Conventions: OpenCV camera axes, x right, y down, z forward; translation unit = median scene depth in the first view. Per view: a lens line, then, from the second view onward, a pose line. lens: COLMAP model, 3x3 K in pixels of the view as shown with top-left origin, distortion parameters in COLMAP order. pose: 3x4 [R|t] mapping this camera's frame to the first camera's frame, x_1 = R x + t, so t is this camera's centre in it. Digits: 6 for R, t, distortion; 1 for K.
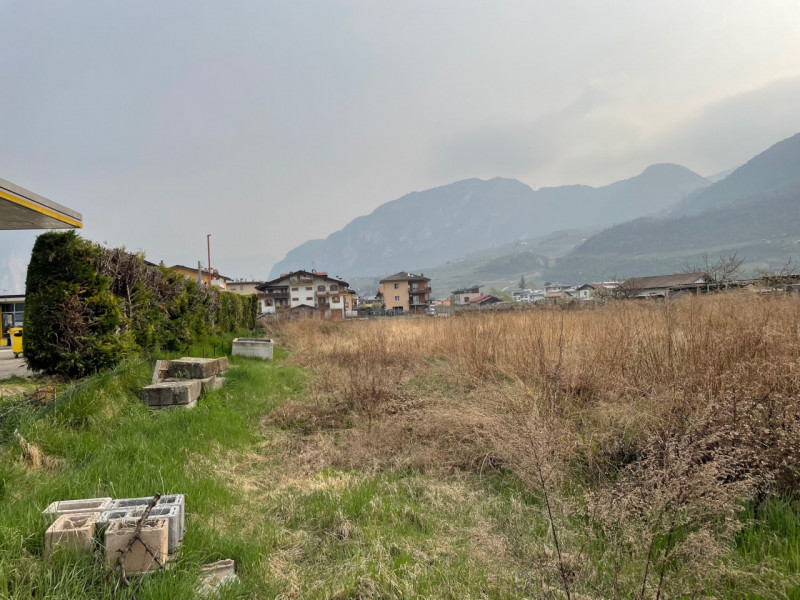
lens RADIAL K [[613.0, 0, 399.9], [0, 613.0, 296.0], [0, 0, 1]] dist [0.113305, -0.160937]
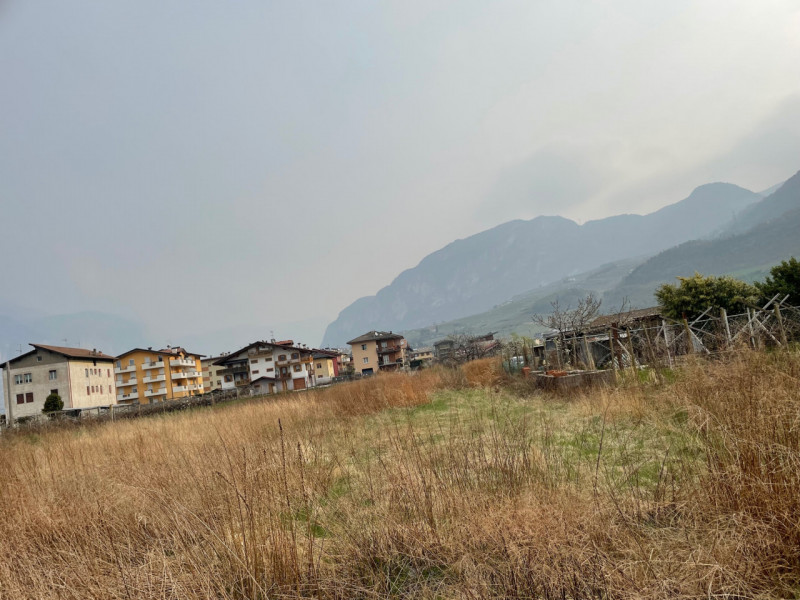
lens RADIAL K [[605.3, 0, 406.8], [0, 605.3, 296.3], [0, 0, 1]] dist [0.118677, -0.142678]
pose [[0.990049, -0.102544, -0.096376, 0.159408], [0.094475, 0.991903, -0.084866, -0.008326], [0.104298, 0.074916, 0.991720, 0.064161]]
